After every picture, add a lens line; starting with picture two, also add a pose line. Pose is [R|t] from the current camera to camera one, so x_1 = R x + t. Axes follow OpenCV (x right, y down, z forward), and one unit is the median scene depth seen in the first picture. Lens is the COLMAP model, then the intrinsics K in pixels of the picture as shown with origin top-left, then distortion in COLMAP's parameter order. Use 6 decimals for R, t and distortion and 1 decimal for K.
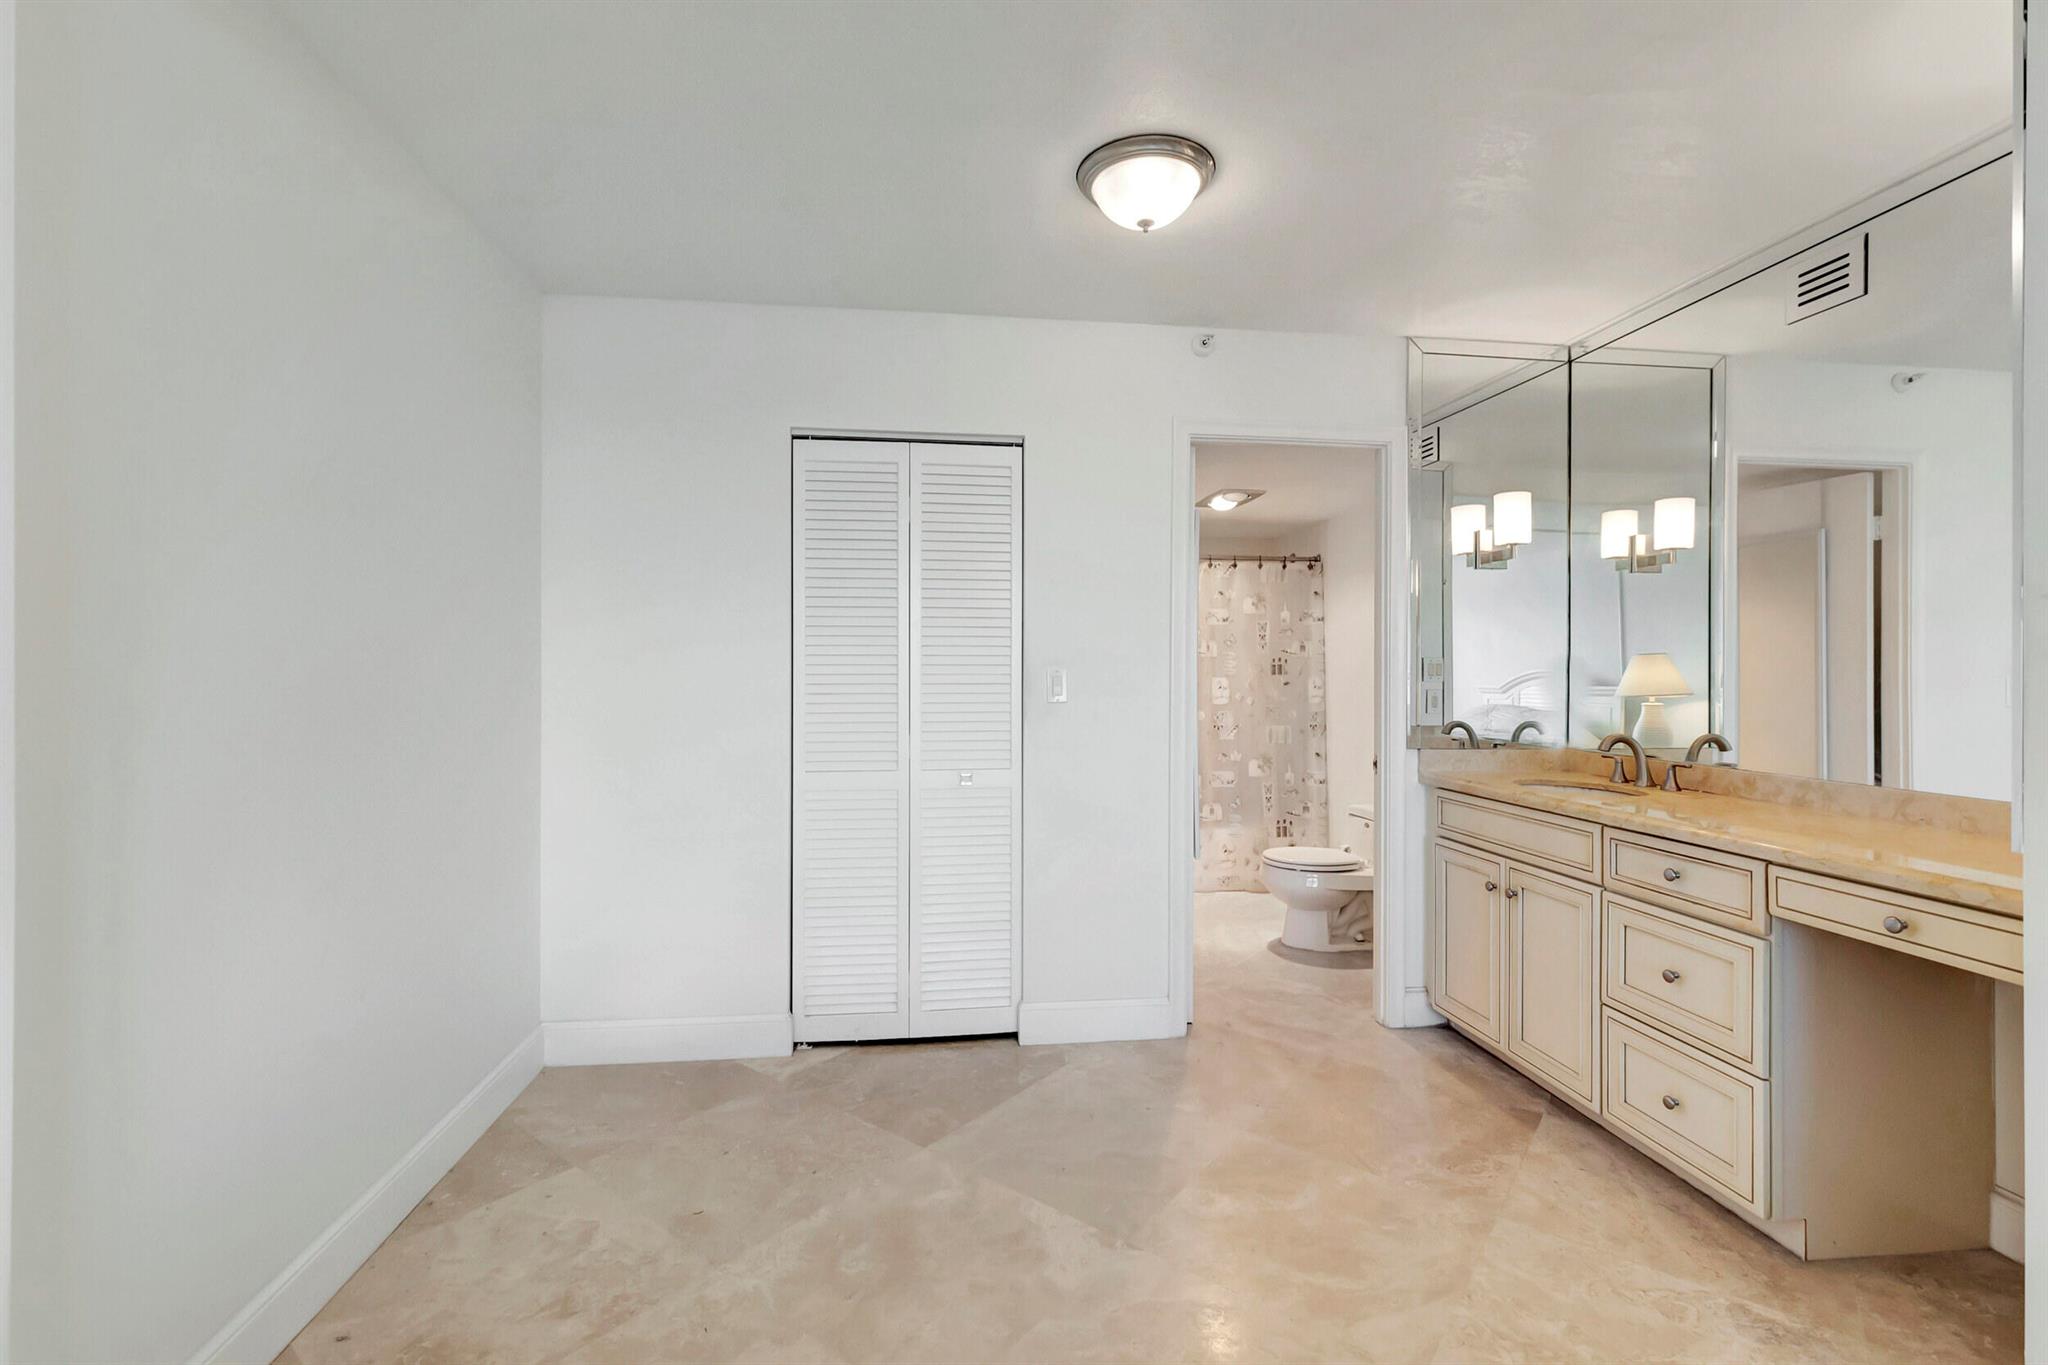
lens RADIAL K [[913.6, 0, 1022.4], [0, 913.6, 672.9], [0, 0, 1]] dist [0.004825, -0.001020]
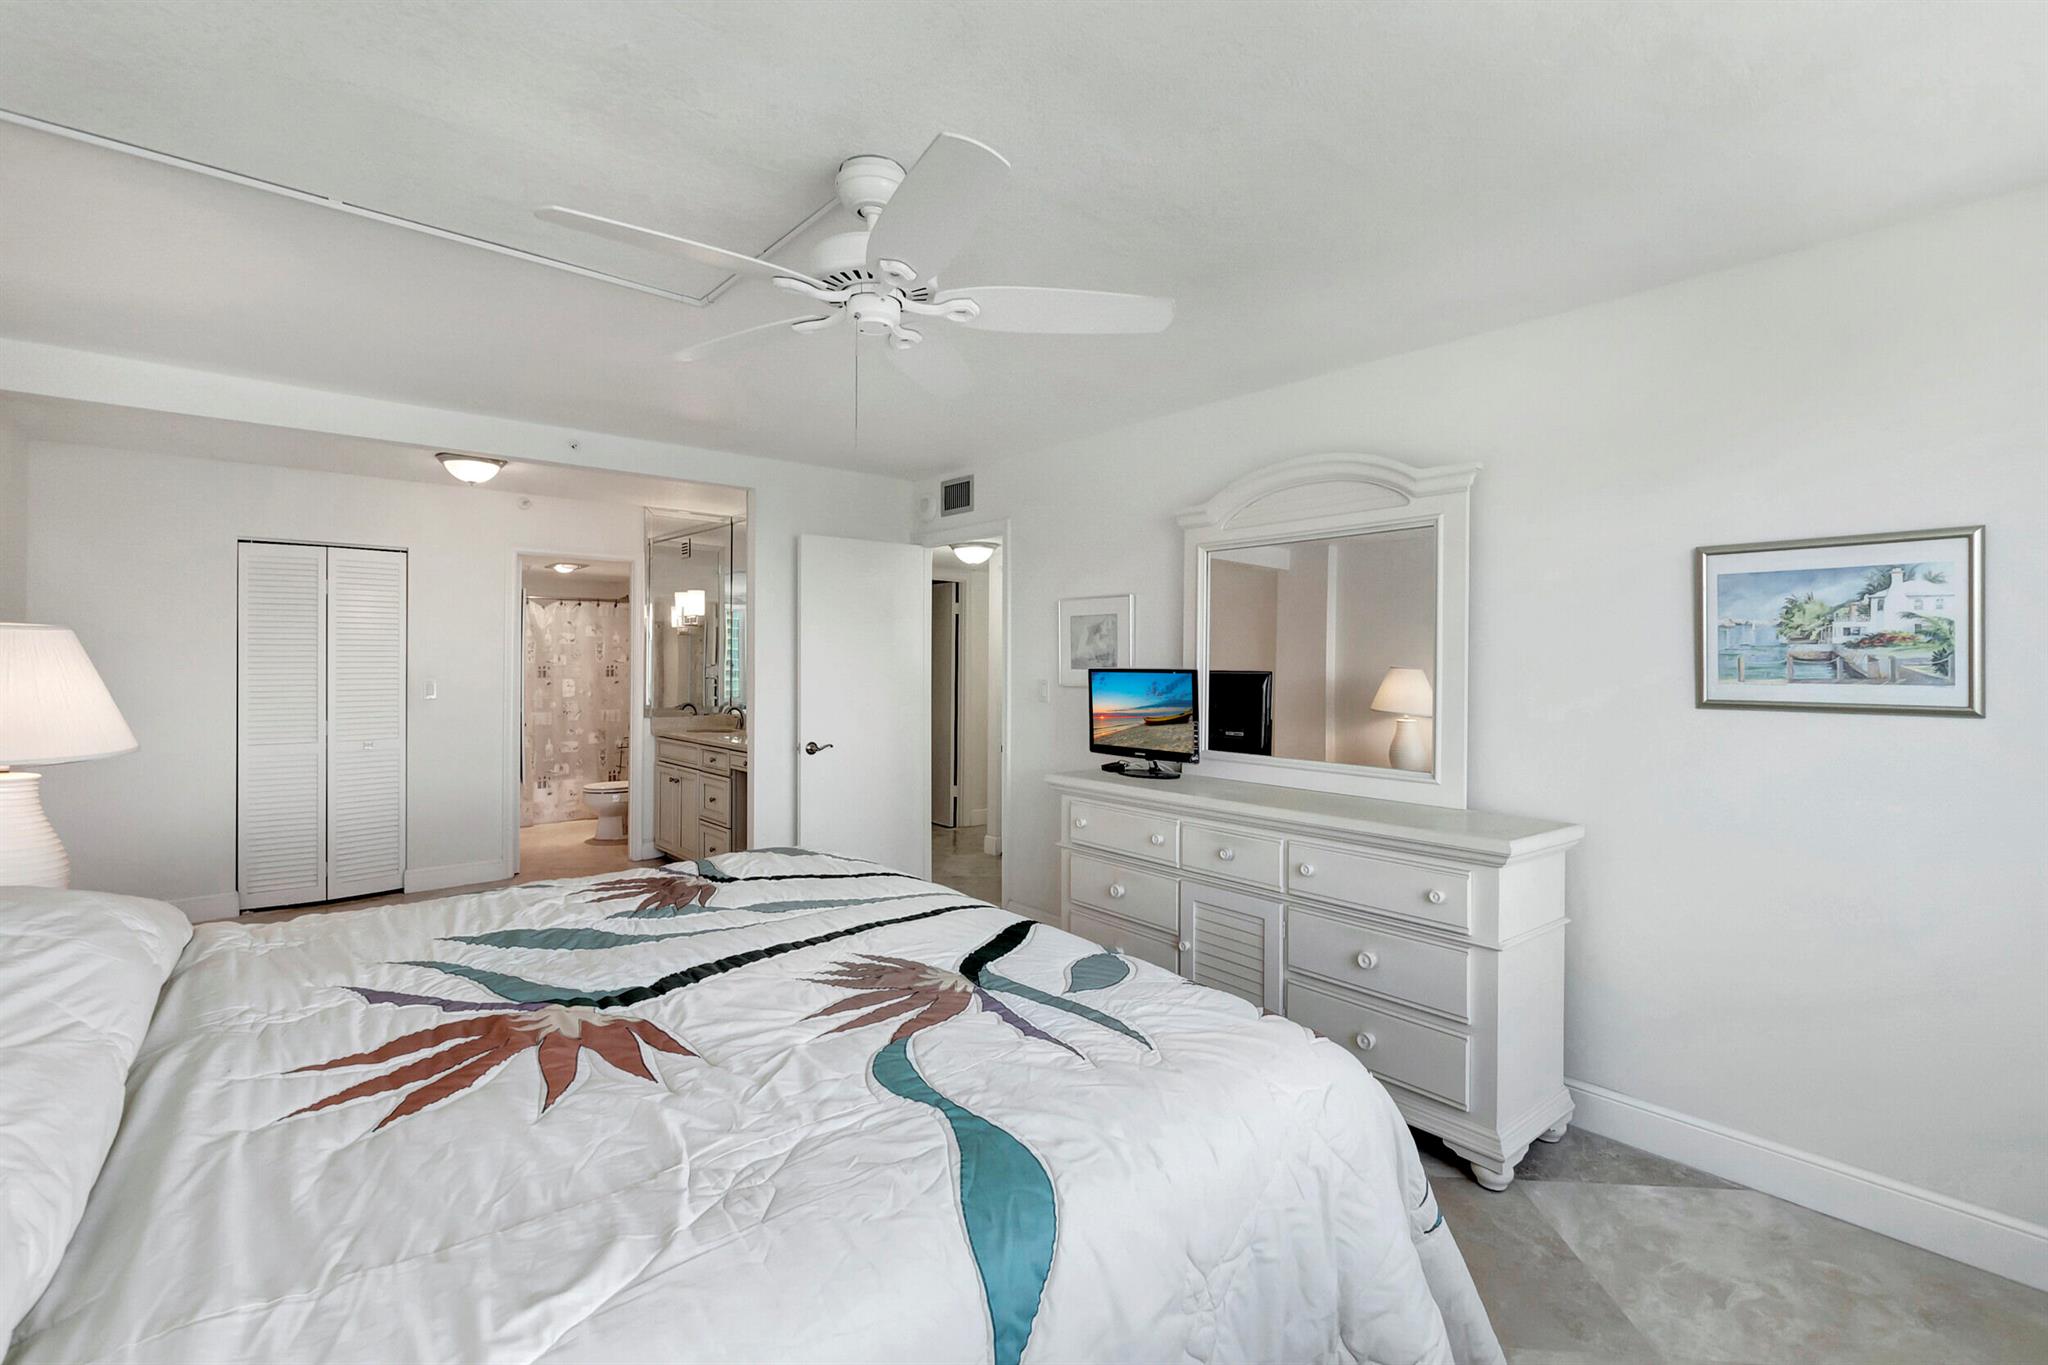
lens RADIAL K [[913.6, 0, 1018.8], [0, 913.6, 660.1], [0, 0, 1]] dist [0.004825, -0.001020]
pose [[0.835207, -0.001369, 0.549933, 0.008885], [0.003064, 0.999993, -0.002163, -0.020797], [-0.549927, 0.003491, 0.835206, -0.670468]]
